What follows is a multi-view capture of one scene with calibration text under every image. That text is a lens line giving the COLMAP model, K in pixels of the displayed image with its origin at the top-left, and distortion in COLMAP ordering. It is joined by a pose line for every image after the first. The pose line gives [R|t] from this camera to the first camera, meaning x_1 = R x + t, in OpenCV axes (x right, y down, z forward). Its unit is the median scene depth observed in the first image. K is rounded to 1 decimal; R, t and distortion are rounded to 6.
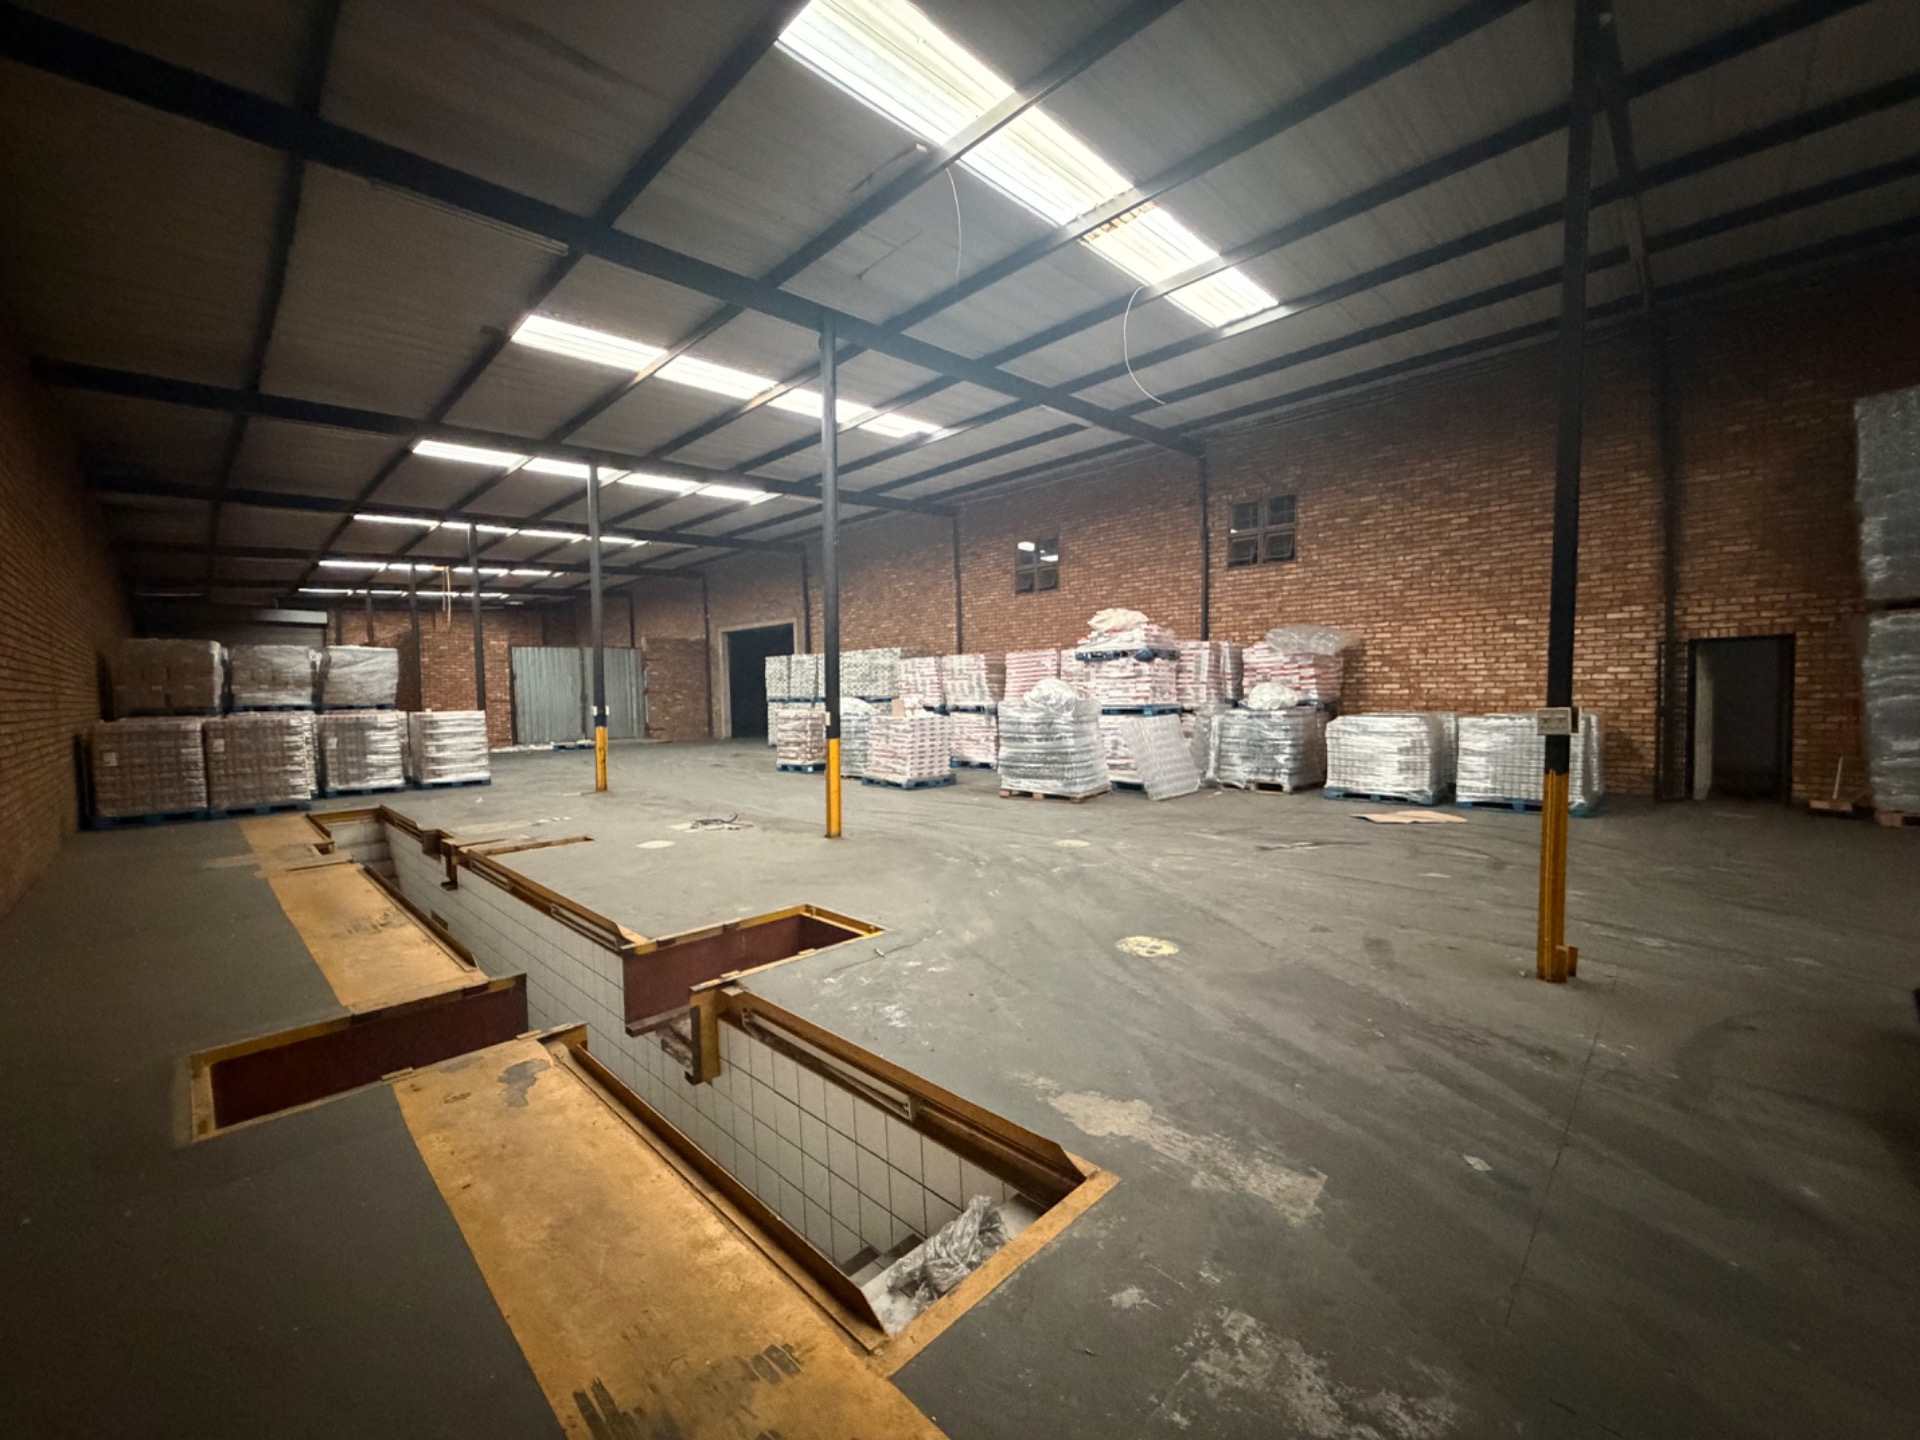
lens RADIAL K [[758.7, 0, 951.3], [0, 758.7, 715.3], [0, 0, 1]] dist [0.000237, 0.000161]
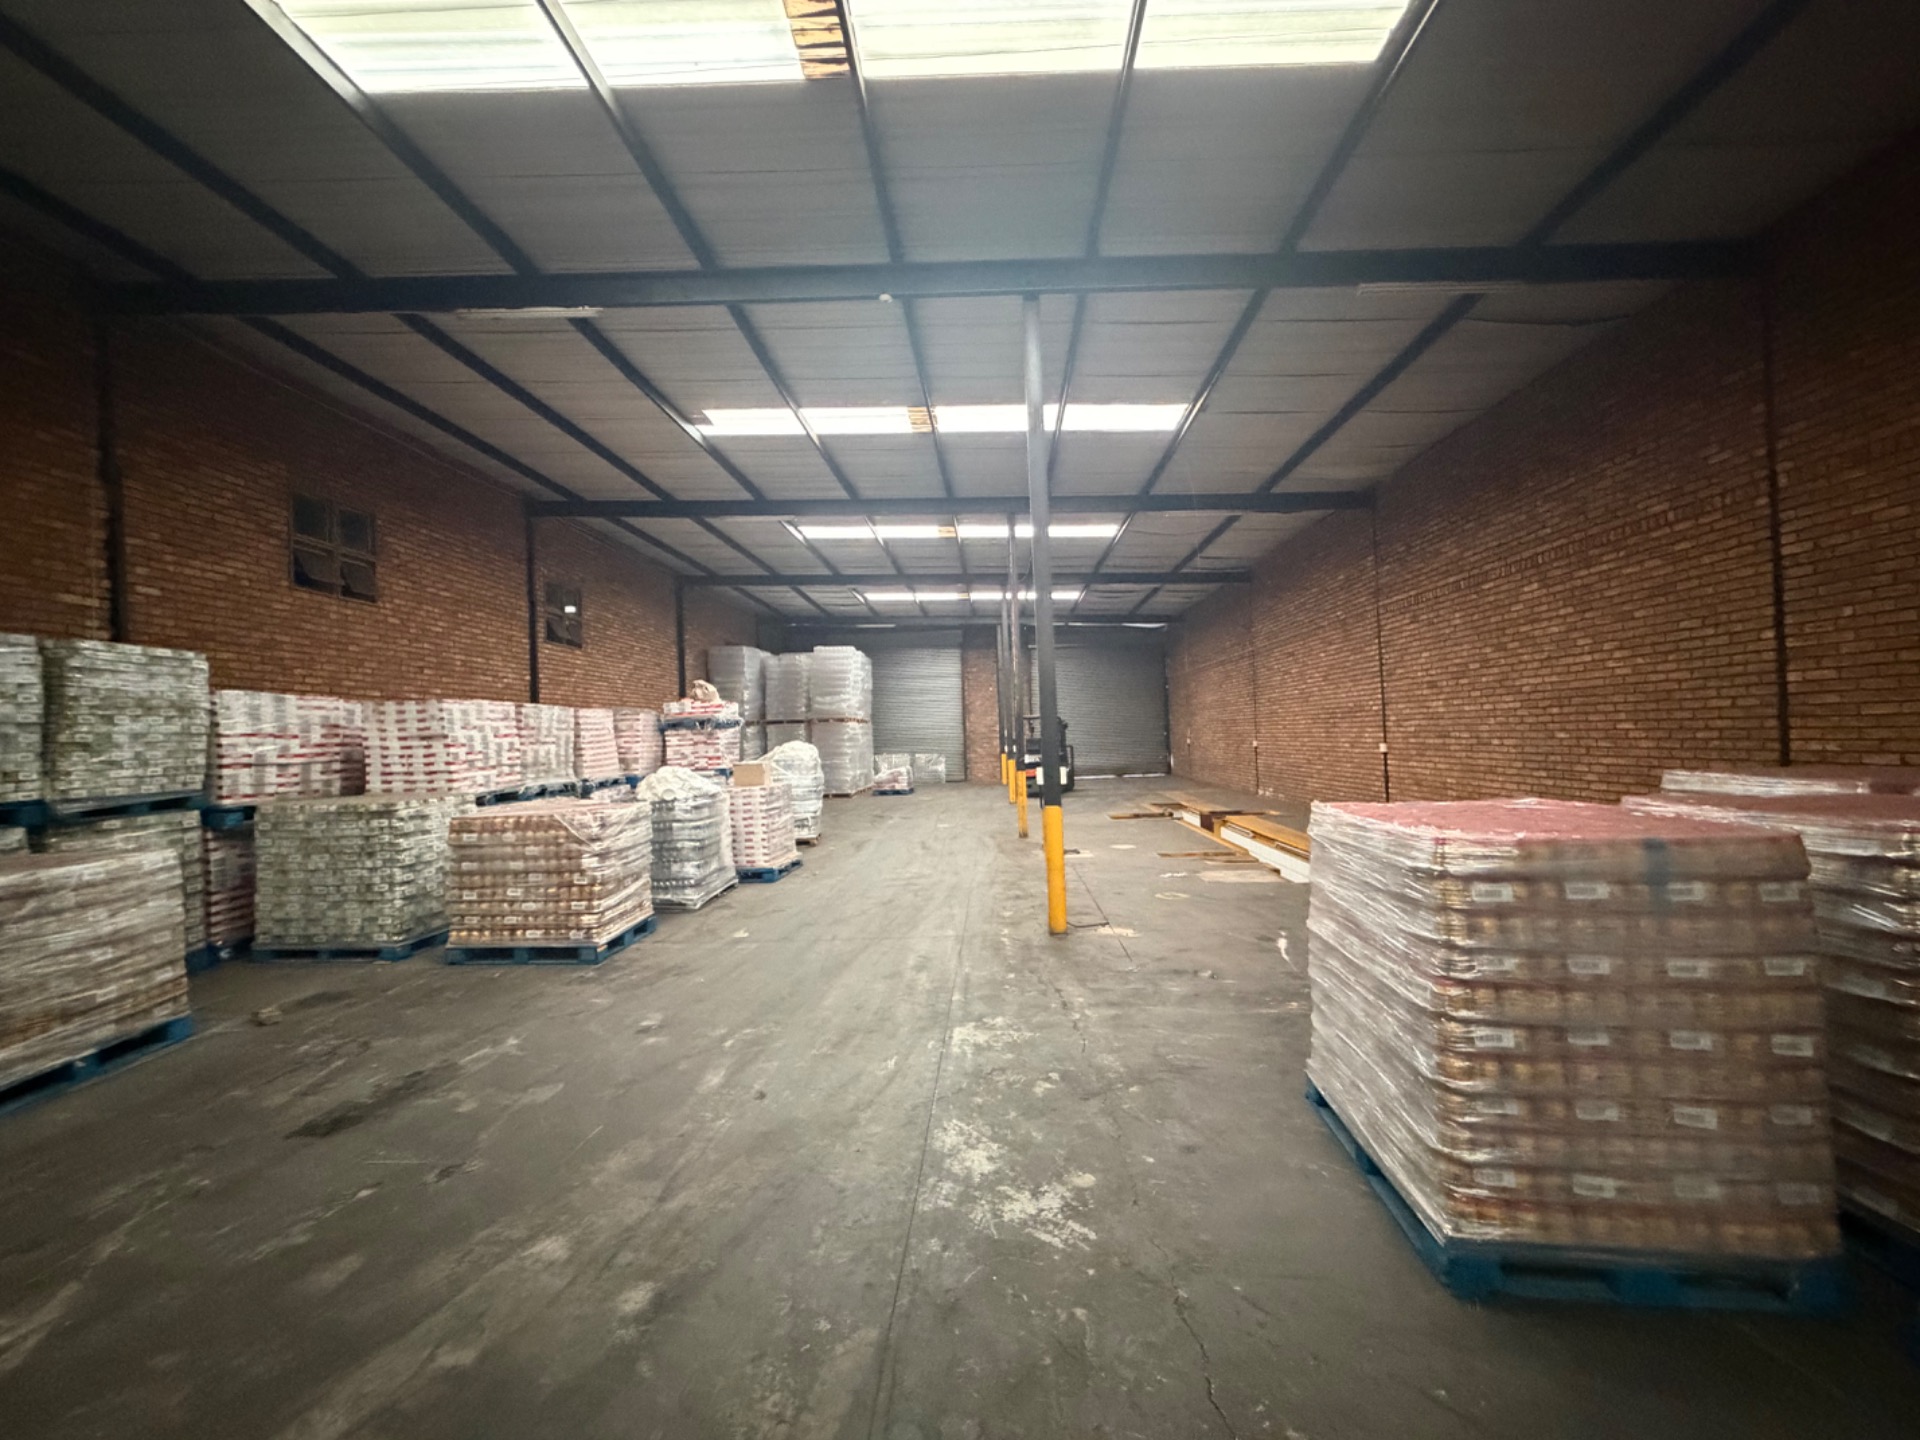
lens RADIAL K [[758.7, 0, 960.9], [0, 758.7, 721.2], [0, 0, 1]] dist [0.000237, 0.000161]
pose [[-0.665577, 0.056719, 0.744171, -1.013400], [0.071188, 0.997386, -0.012349, -0.050596], [-0.742926, 0.044757, -0.667875, 1.739926]]
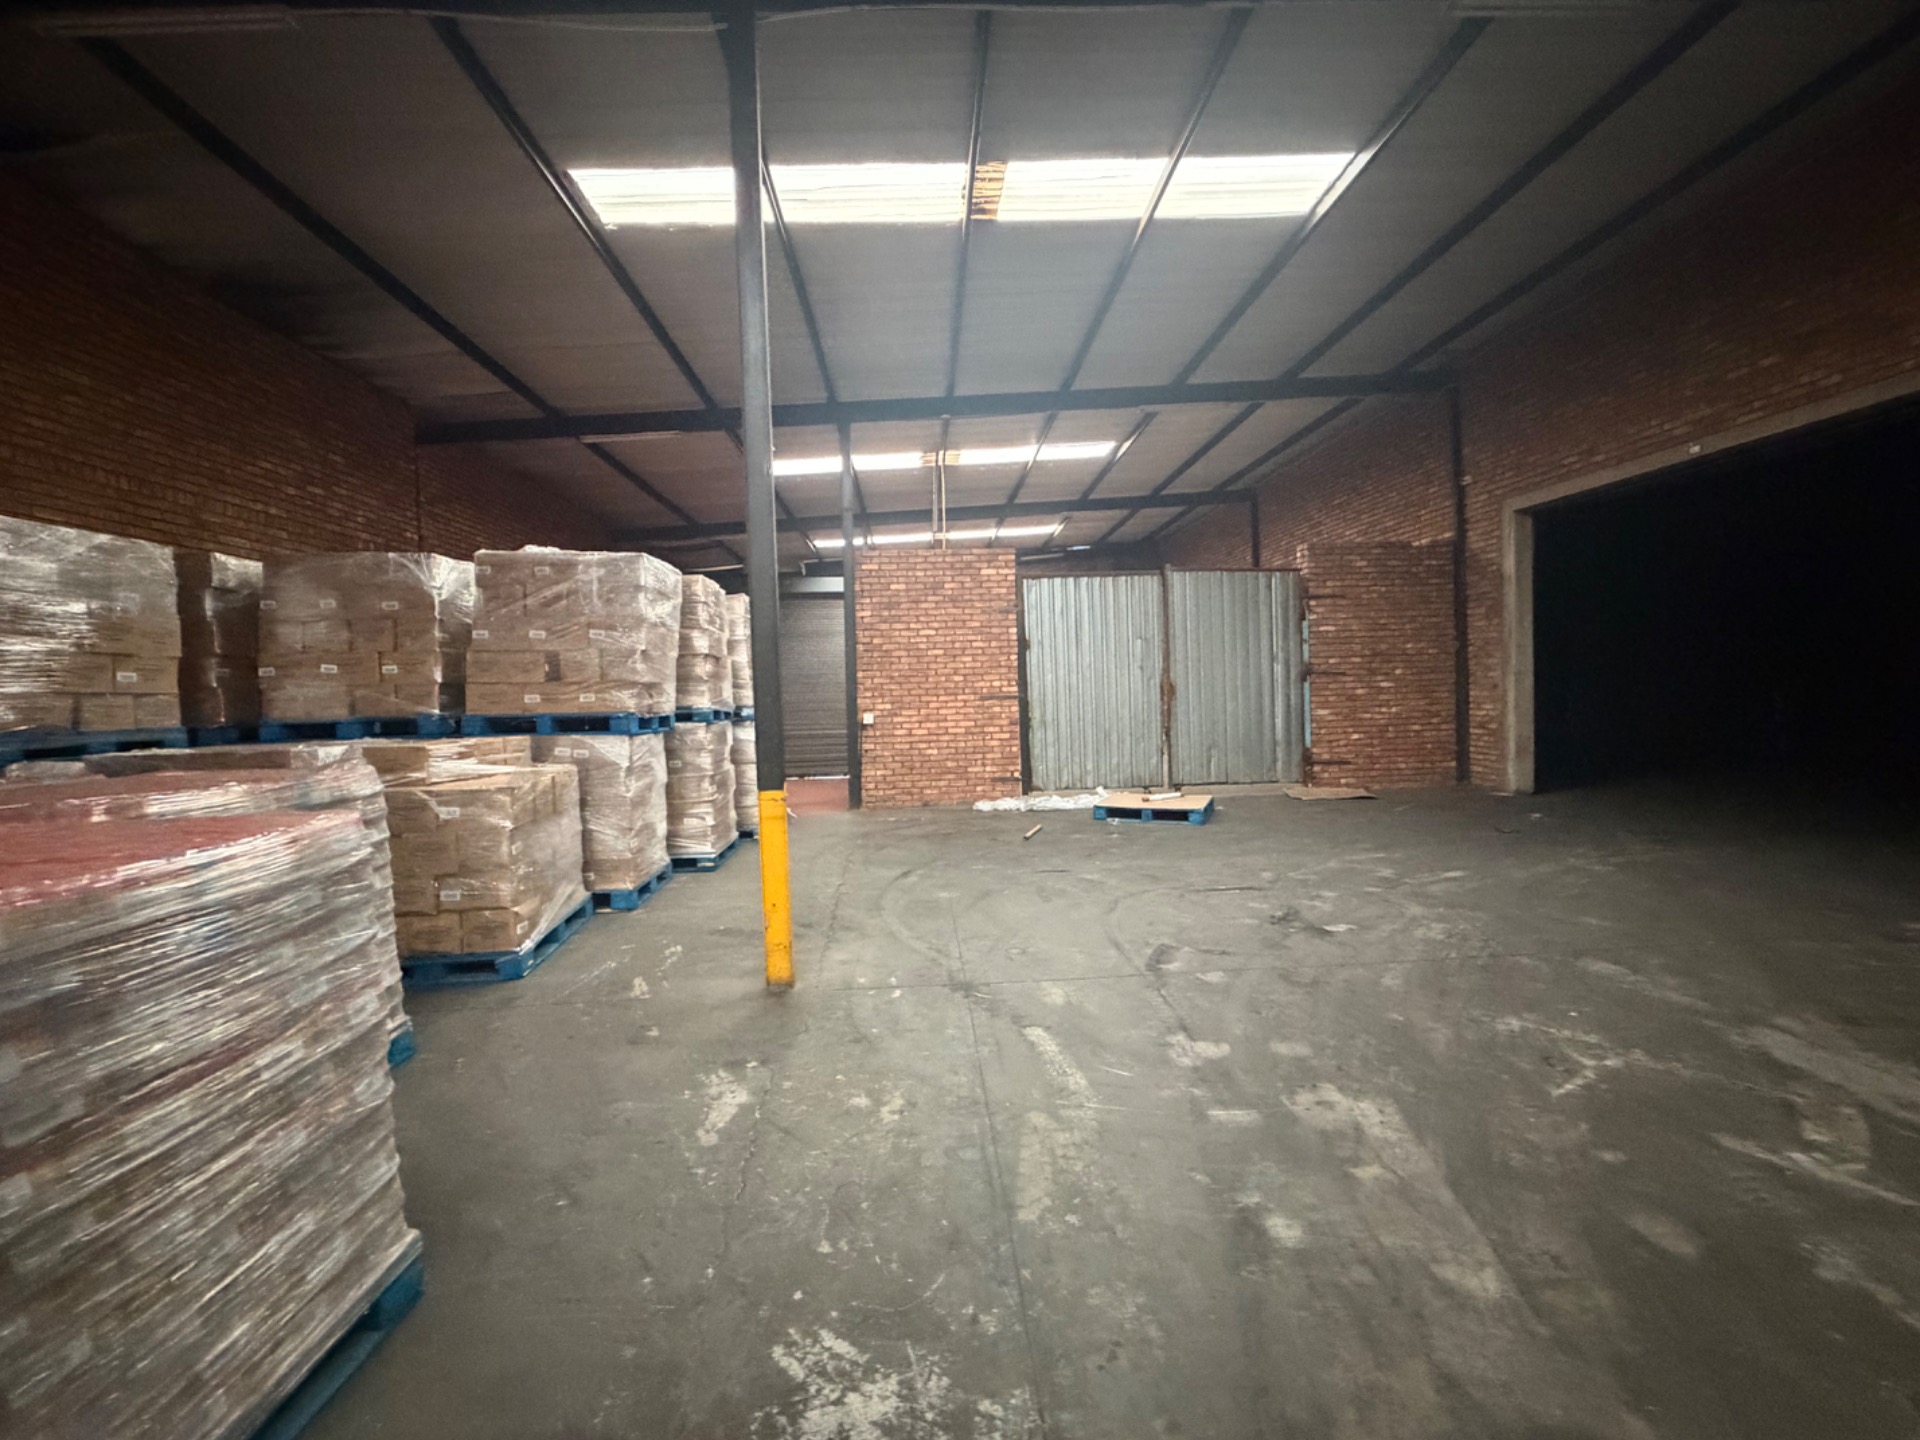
lens RADIAL K [[758.7, 0, 959.4], [0, 758.7, 715.2], [0, 0, 1]] dist [0.000237, 0.000161]
pose [[0.748282, 0.020658, -0.663059, -0.684116], [-0.007705, 0.999718, 0.022453, -0.040142], [0.663336, -0.011692, 0.748230, 1.431655]]
